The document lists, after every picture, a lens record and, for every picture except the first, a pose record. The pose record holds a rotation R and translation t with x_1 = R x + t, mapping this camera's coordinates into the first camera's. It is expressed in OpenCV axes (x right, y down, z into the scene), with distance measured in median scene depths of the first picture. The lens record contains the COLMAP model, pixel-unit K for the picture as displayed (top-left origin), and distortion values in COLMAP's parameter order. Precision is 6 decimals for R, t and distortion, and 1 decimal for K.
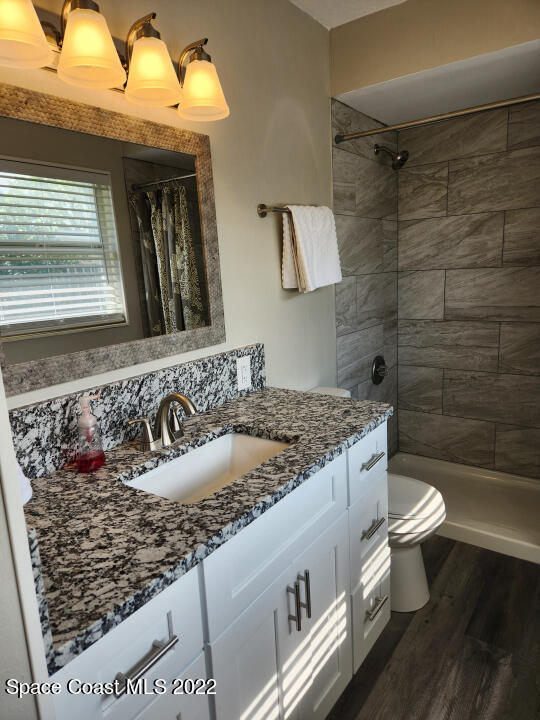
lens RADIAL K [[478.3, 0, 263.0], [0, 478.3, 359.4], [0, 0, 1]] dist [0.078925, -0.070138]
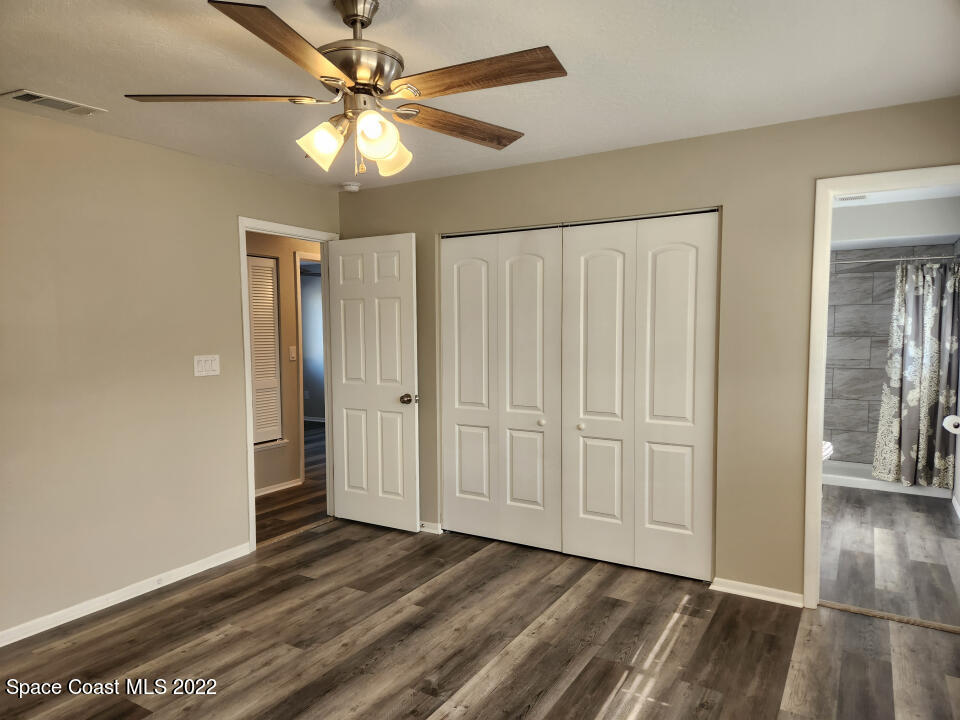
lens RADIAL K [[637.8, 0, 472.4], [0, 637.8, 373.5], [0, 0, 1]] dist [0.078925, -0.070138]
pose [[0.995215, 0.040019, 0.089138, -1.636389], [-0.028715, 0.991783, -0.124664, 0.439445], [-0.093394, 0.121507, 0.988187, -1.892857]]
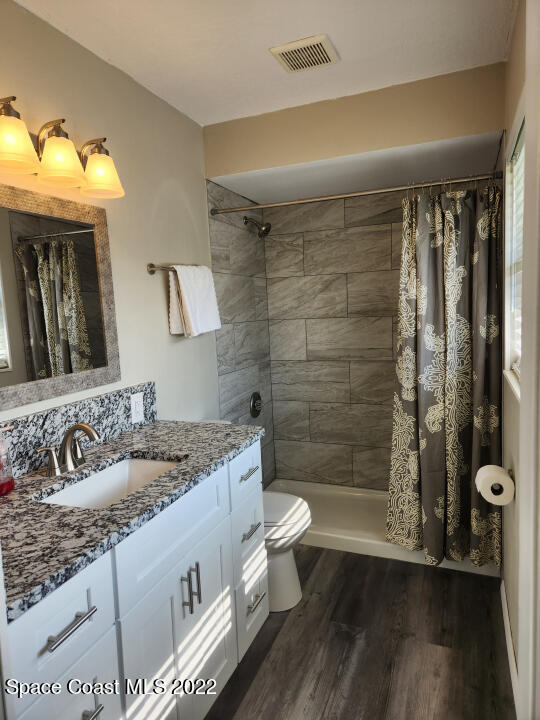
lens RADIAL K [[478.3, 0, 266.3], [0, 478.3, 355.6], [0, 0, 1]] dist [0.078925, -0.070138]
pose [[0.968805, -0.014480, 0.247401, -0.025386], [0.039624, 0.994499, -0.096958, 0.029612], [-0.244636, 0.103737, 0.964050, -0.195107]]
